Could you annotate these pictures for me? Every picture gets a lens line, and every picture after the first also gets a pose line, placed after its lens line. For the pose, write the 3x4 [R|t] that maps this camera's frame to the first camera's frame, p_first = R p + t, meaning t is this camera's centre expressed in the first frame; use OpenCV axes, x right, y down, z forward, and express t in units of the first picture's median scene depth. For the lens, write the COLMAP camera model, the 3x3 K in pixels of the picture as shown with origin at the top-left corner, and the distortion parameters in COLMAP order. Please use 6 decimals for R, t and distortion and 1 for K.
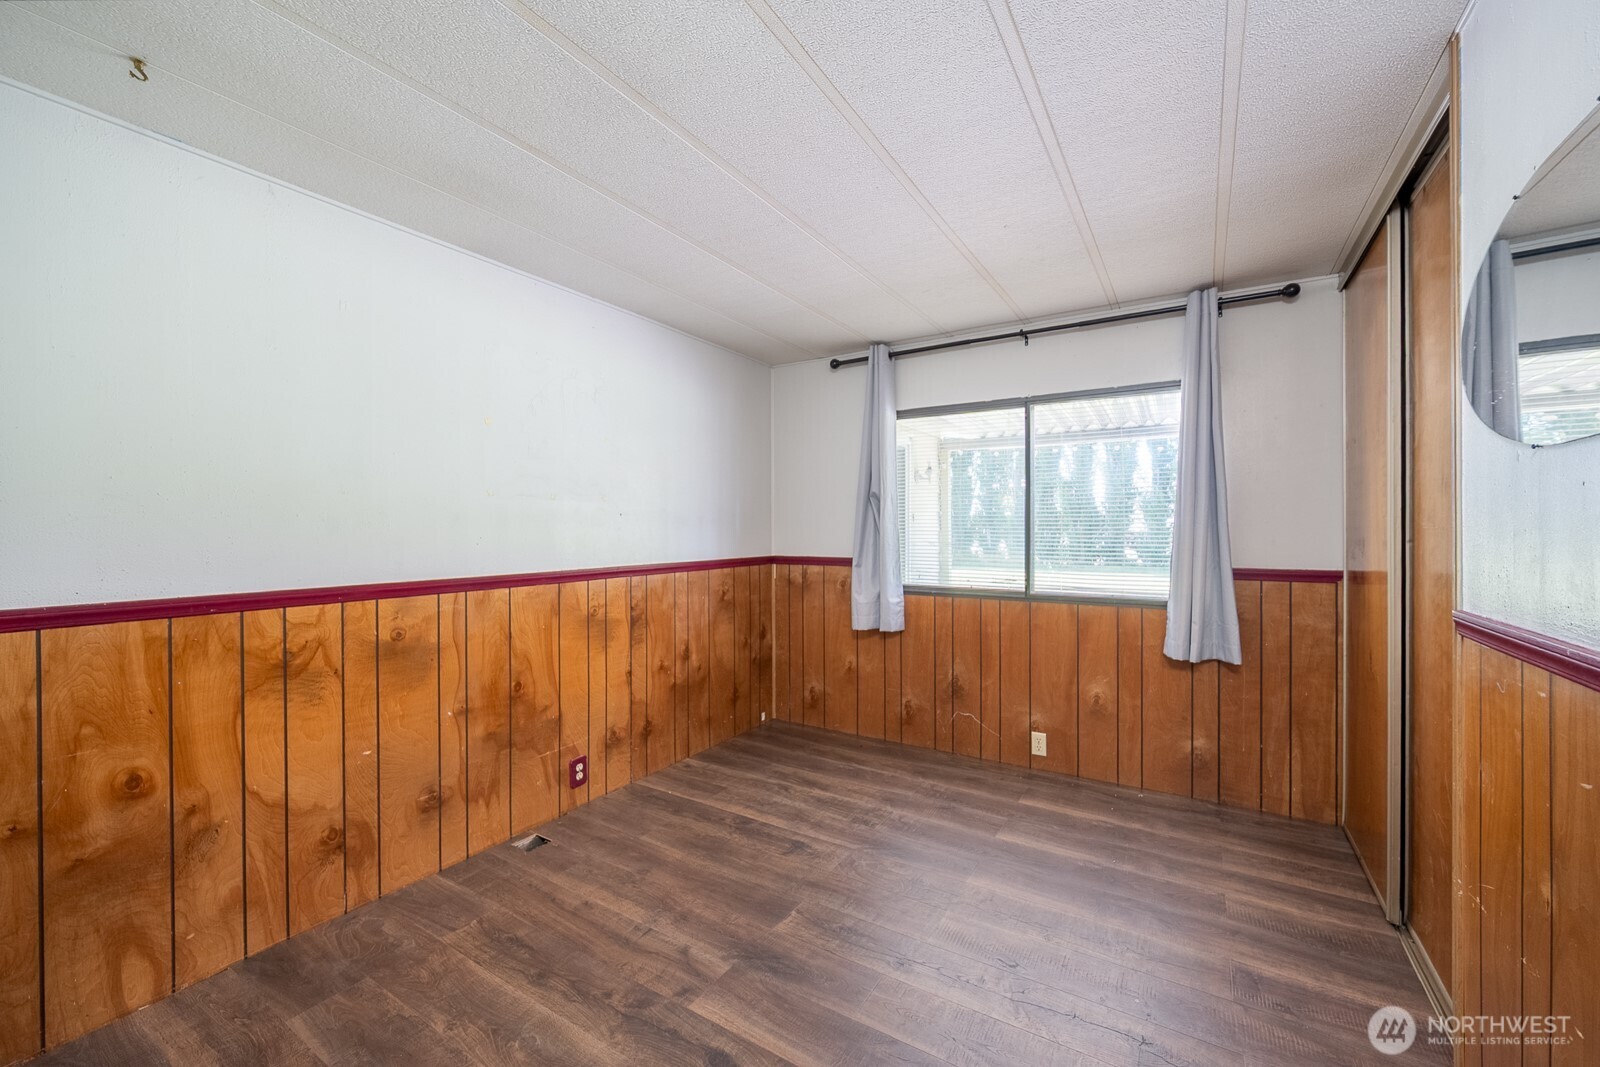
lens RADIAL K [[634.5, 0, 800.8], [0, 634.5, 528.1], [0, 0, 1]] dist [-0.000513, 0.000741]
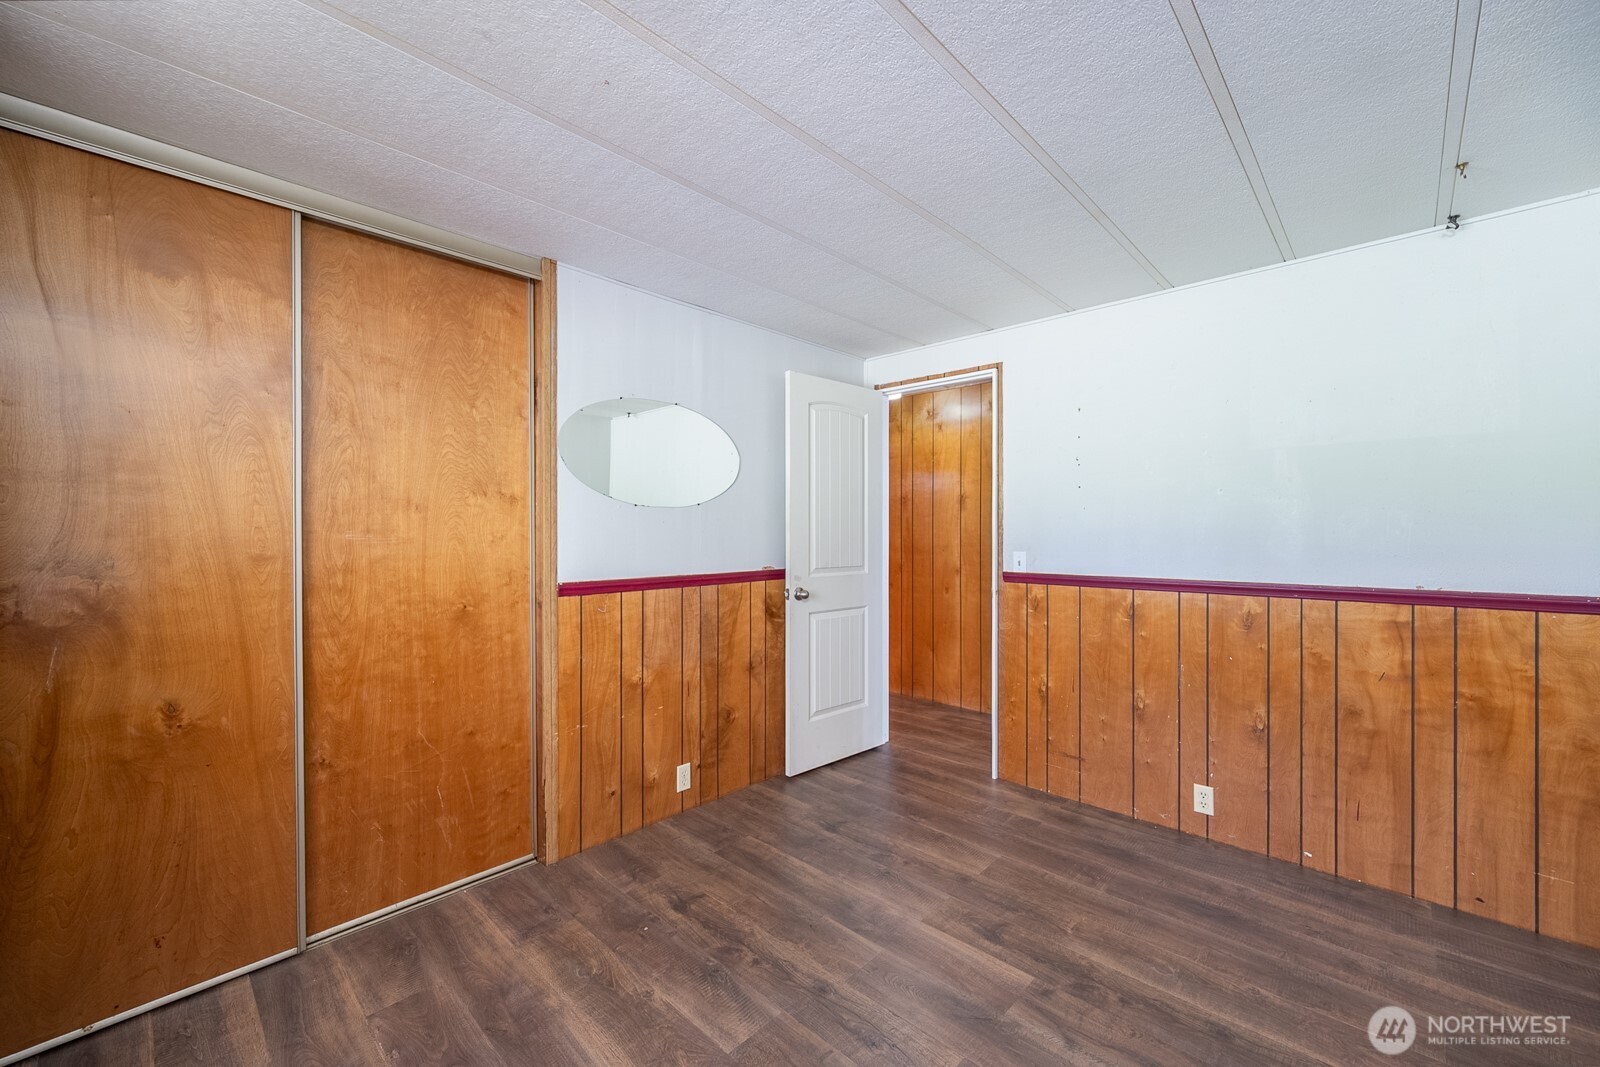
lens RADIAL K [[634.5, 0, 813.9], [0, 634.5, 534.2], [0, 0, 1]] dist [-0.000513, 0.000741]
pose [[-0.983474, 0.006790, 0.180924, -0.008513], [0.007795, 0.999958, 0.004843, -0.008915], [-0.180884, 0.006174, -0.983485, 2.044219]]
